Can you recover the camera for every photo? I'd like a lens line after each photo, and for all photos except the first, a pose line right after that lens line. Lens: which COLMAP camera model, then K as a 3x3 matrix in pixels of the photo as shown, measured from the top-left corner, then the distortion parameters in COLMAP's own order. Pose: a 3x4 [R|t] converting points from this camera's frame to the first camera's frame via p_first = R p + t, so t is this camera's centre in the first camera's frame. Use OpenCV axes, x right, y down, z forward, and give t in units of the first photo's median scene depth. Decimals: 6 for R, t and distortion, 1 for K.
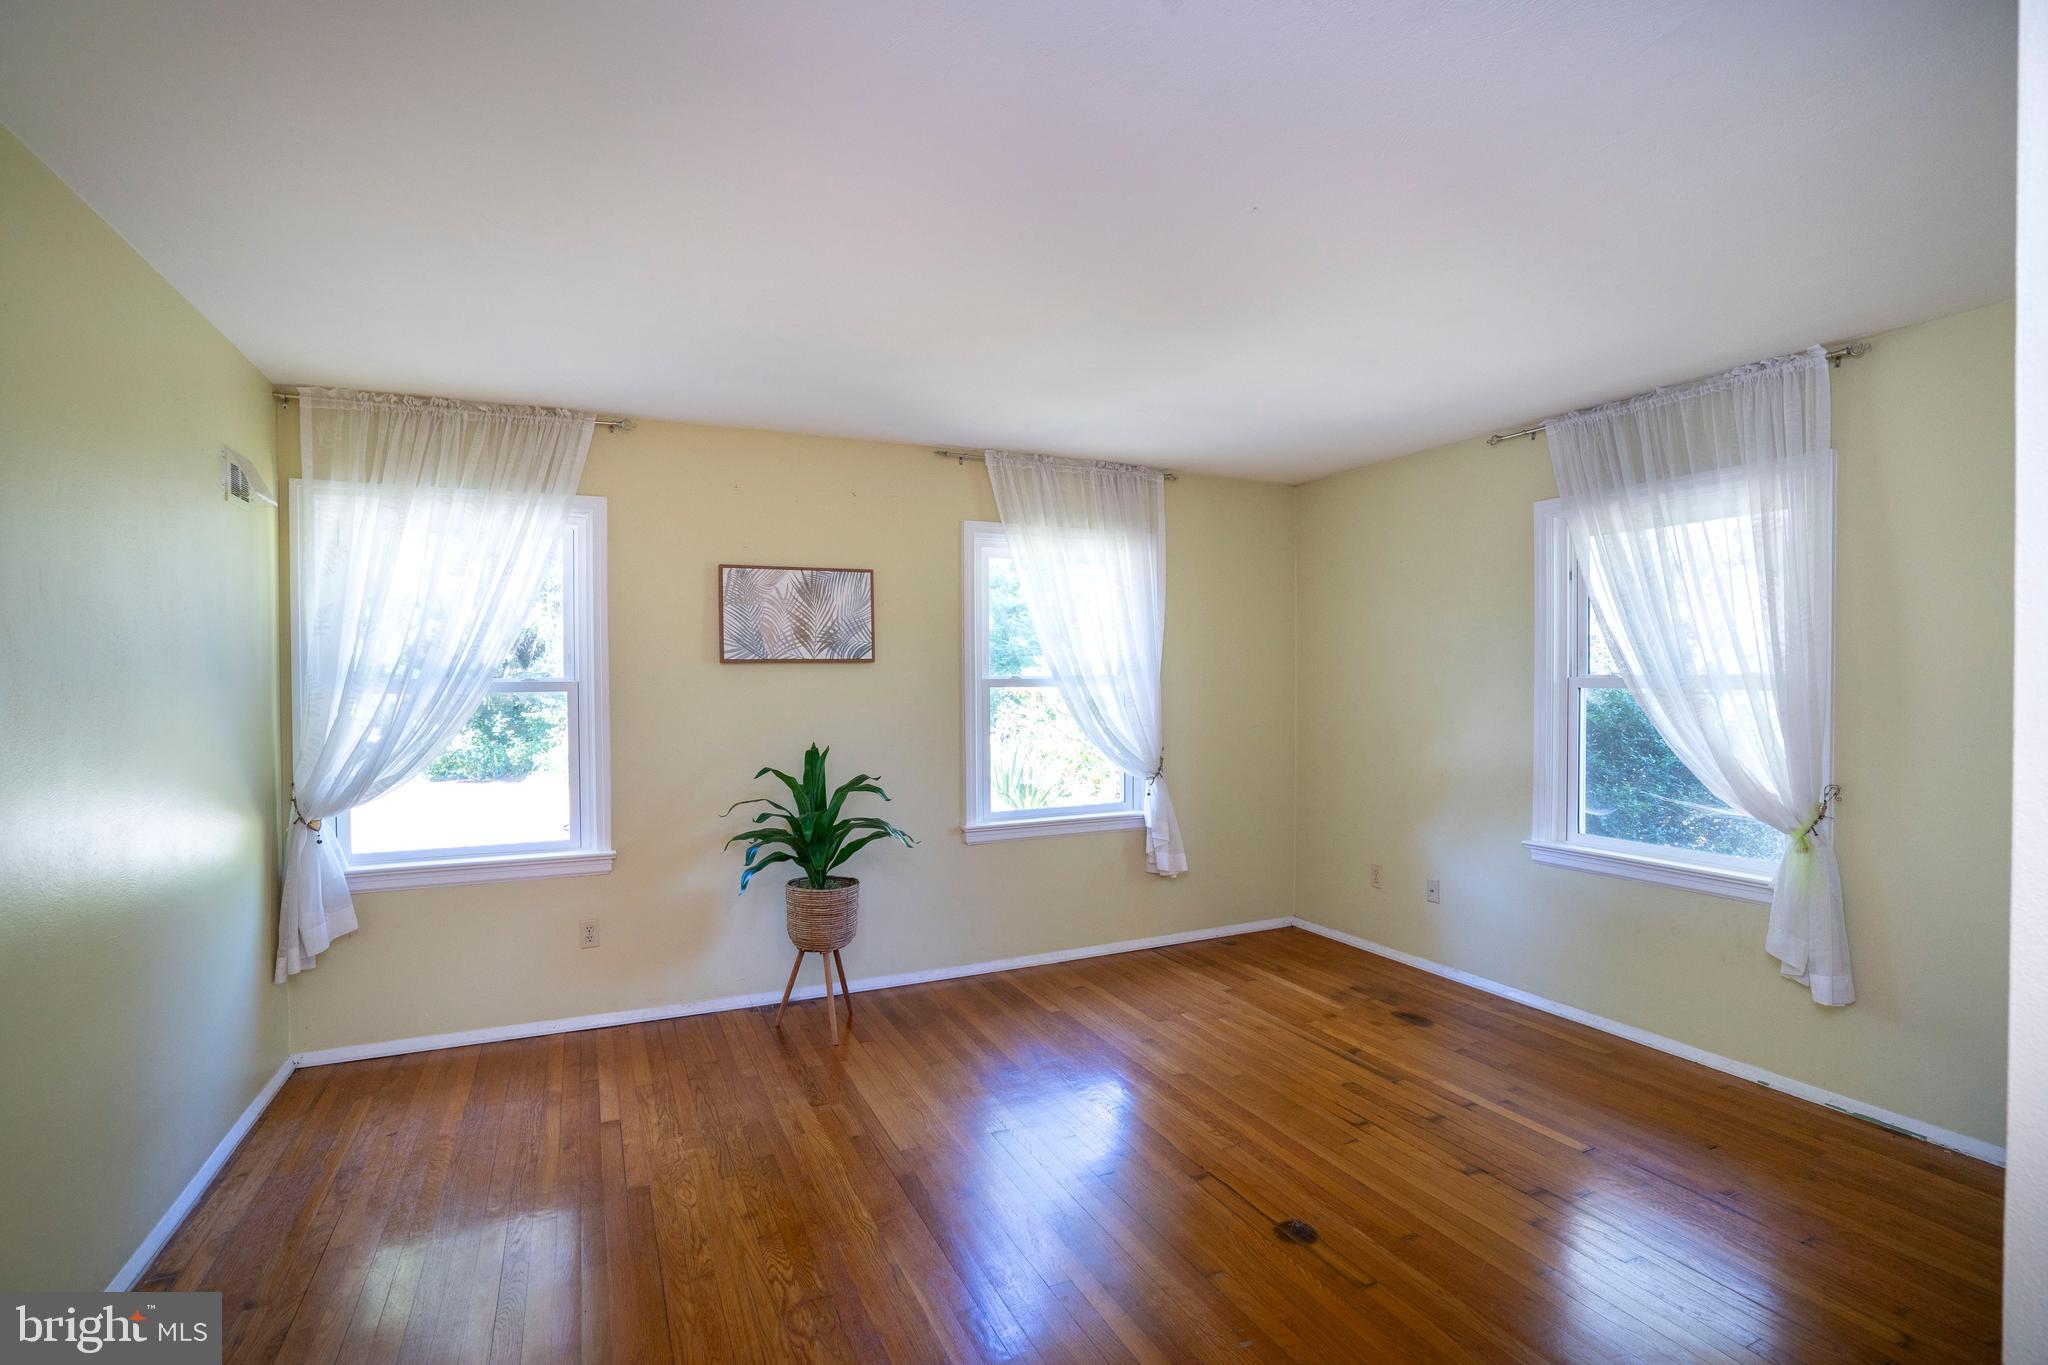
lens RADIAL K [[944.9, 0, 1022.4], [0, 944.9, 687.7], [0, 0, 1]] dist [-0.063704, 0.026020]
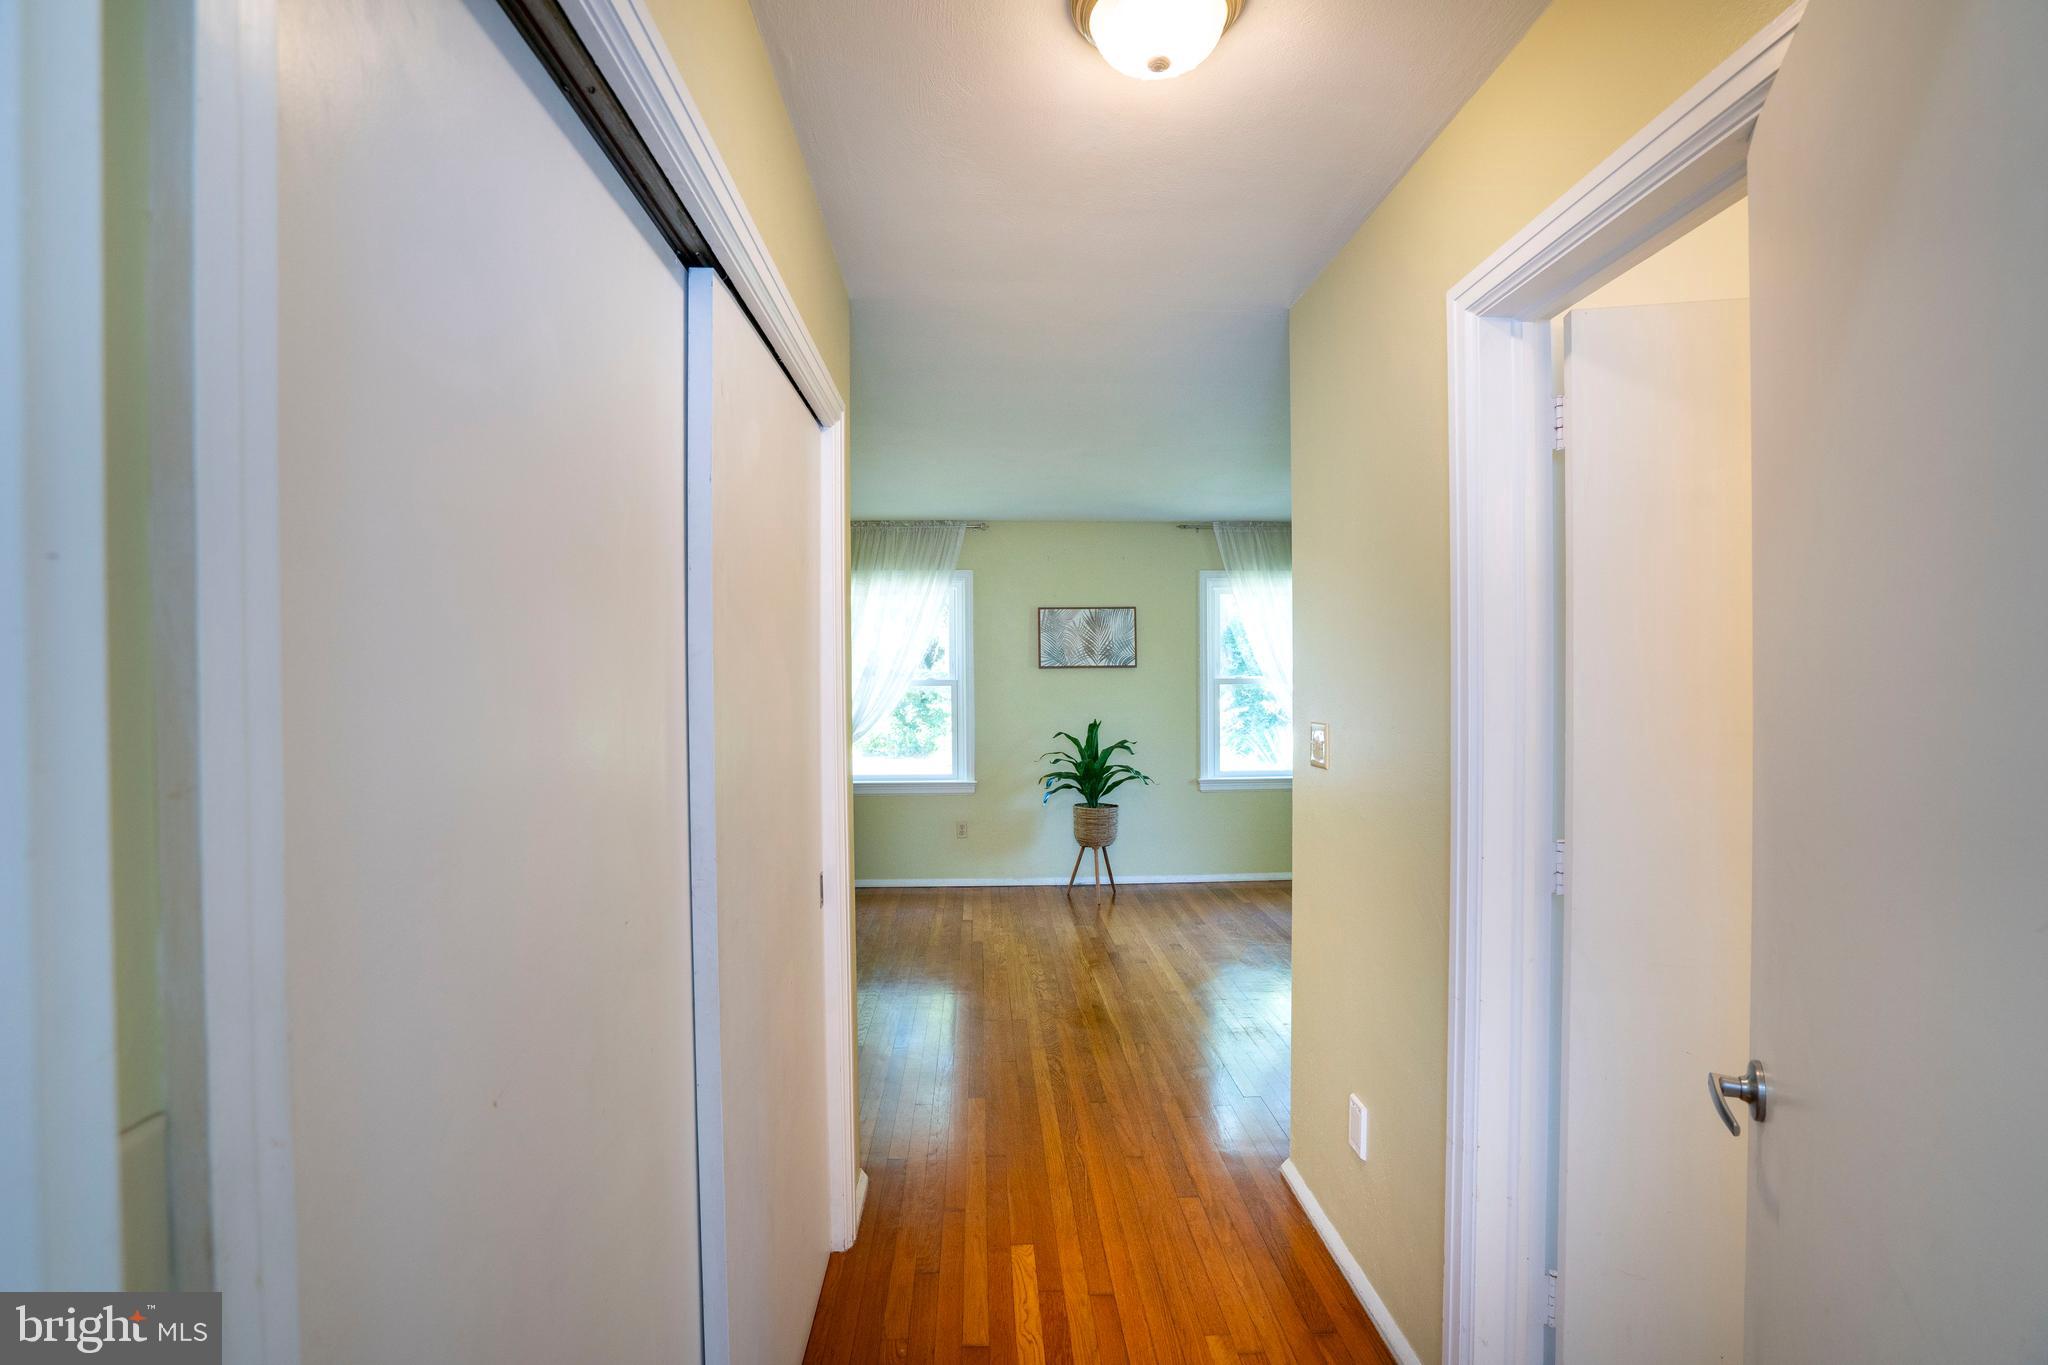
lens RADIAL K [[944.9, 0, 1022.4], [0, 944.9, 687.7], [0, 0, 1]] dist [-0.063704, 0.026020]
pose [[0.923432, 0.005236, -0.383726, 0.277966], [-0.004642, 0.999986, 0.002475, 0.002661], [0.383733, -0.000504, 0.923444, -0.513904]]
